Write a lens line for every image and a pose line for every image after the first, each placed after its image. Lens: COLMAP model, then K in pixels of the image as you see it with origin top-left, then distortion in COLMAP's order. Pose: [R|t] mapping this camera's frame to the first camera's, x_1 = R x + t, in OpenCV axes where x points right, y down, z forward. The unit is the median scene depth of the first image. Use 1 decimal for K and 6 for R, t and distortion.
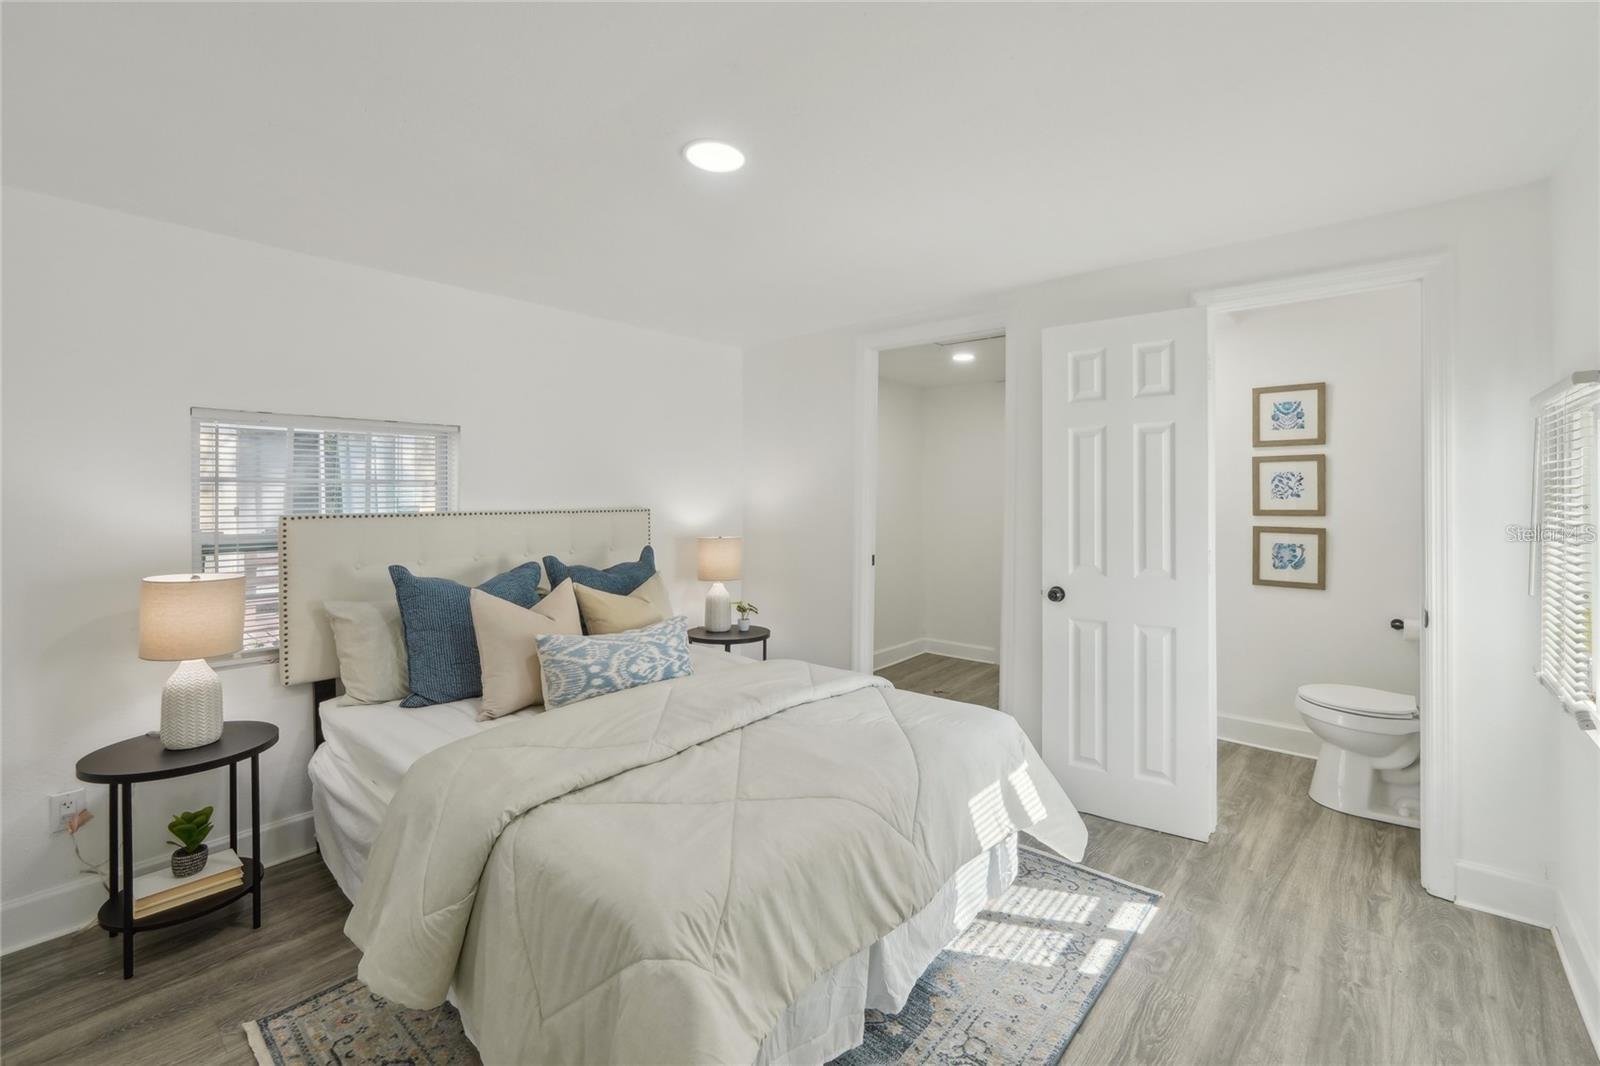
lens RADIAL K [[707.6, 0, 812.7], [0, 707.6, 491.4], [0, 0, 1]] dist [-0.011689, 0.003361]
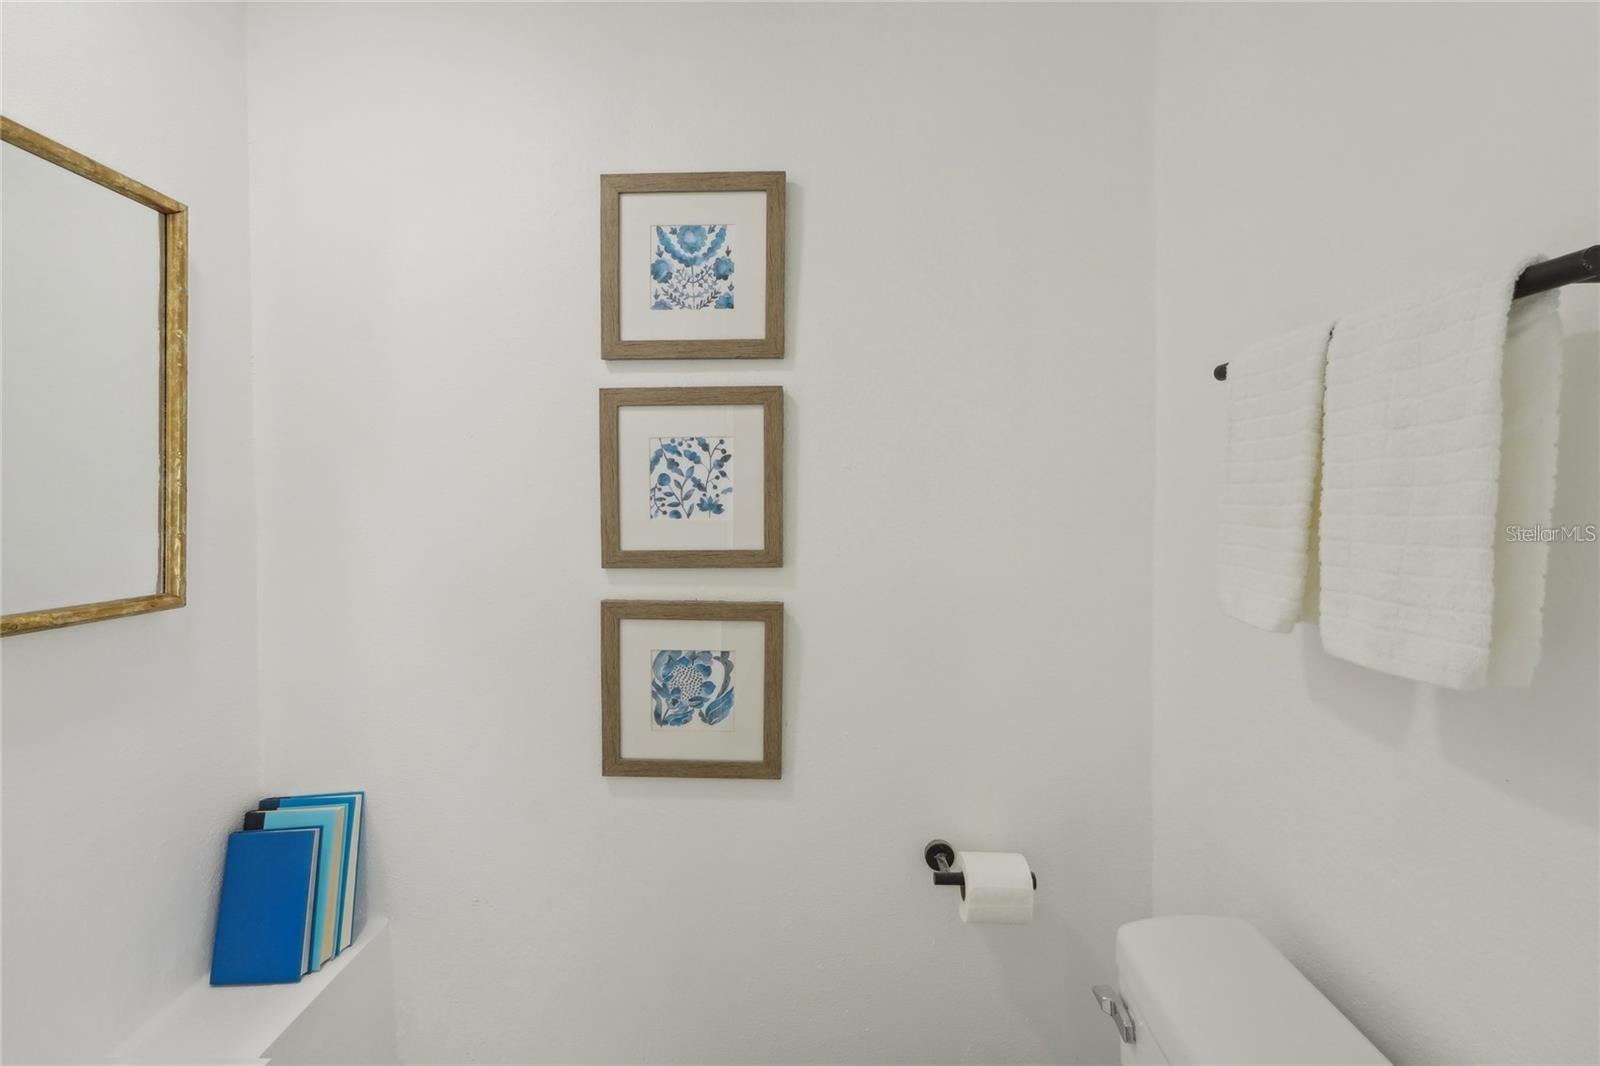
lens RADIAL K [[707.6, 0, 799.0], [0, 707.6, 537.6], [0, 0, 1]] dist [-0.011689, 0.003361]
pose [[0.784147, 0.006010, 0.620546, 0.506181], [-0.005493, 0.999981, -0.002744, 0.020845], [-0.620551, -0.001257, 0.784165, 0.704398]]
